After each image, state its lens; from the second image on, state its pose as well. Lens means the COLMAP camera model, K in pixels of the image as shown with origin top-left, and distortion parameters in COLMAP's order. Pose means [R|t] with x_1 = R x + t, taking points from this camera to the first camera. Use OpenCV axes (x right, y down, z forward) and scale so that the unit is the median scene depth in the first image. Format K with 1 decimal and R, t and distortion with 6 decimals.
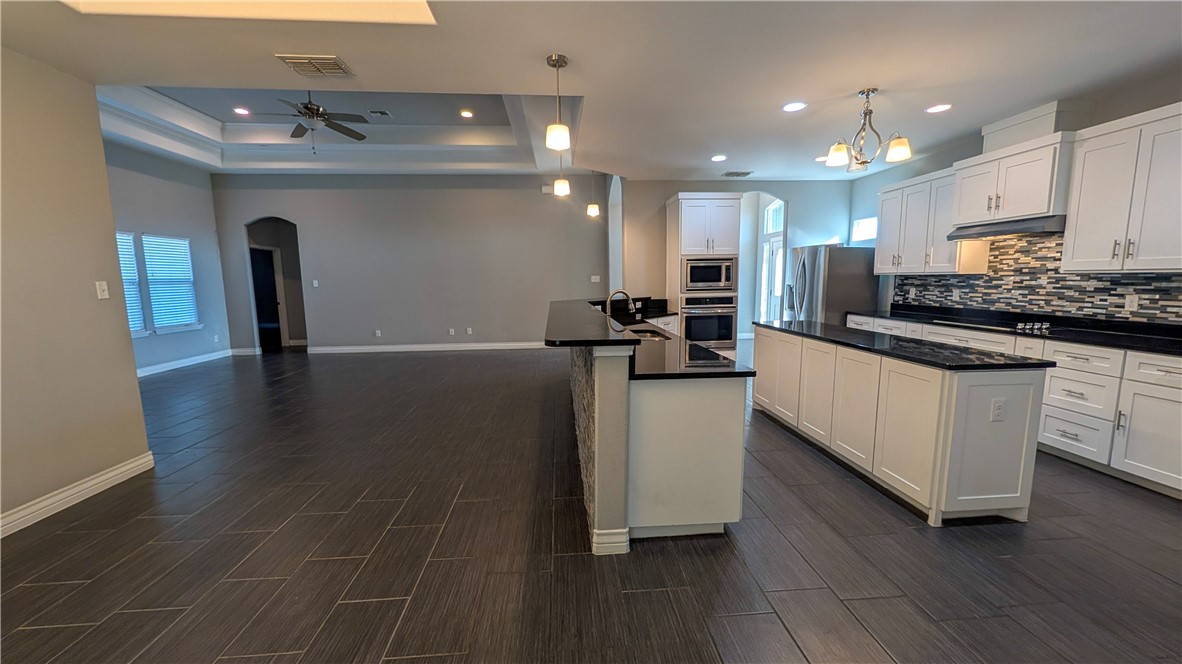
lens RADIAL K [[451.5, 0, 591.0], [0, 451.5, 332.0], [0, 0, 1]] dist [-0.001927, -0.000371]
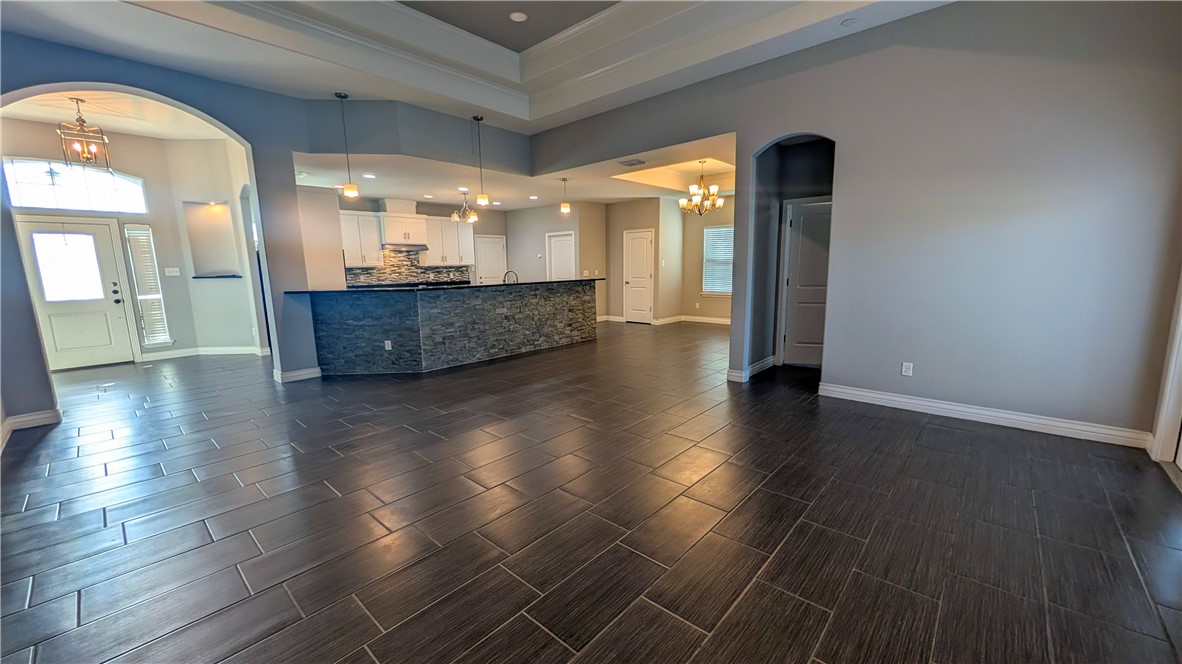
lens RADIAL K [[451.5, 0, 591.0], [0, 451.5, 332.0], [0, 0, 1]] dist [-0.001927, -0.000371]
pose [[-0.691367, -0.088855, 0.717019, -1.454309], [0.108510, 0.968383, 0.224633, -0.222987], [-0.714309, 0.233107, -0.659866, 1.944581]]
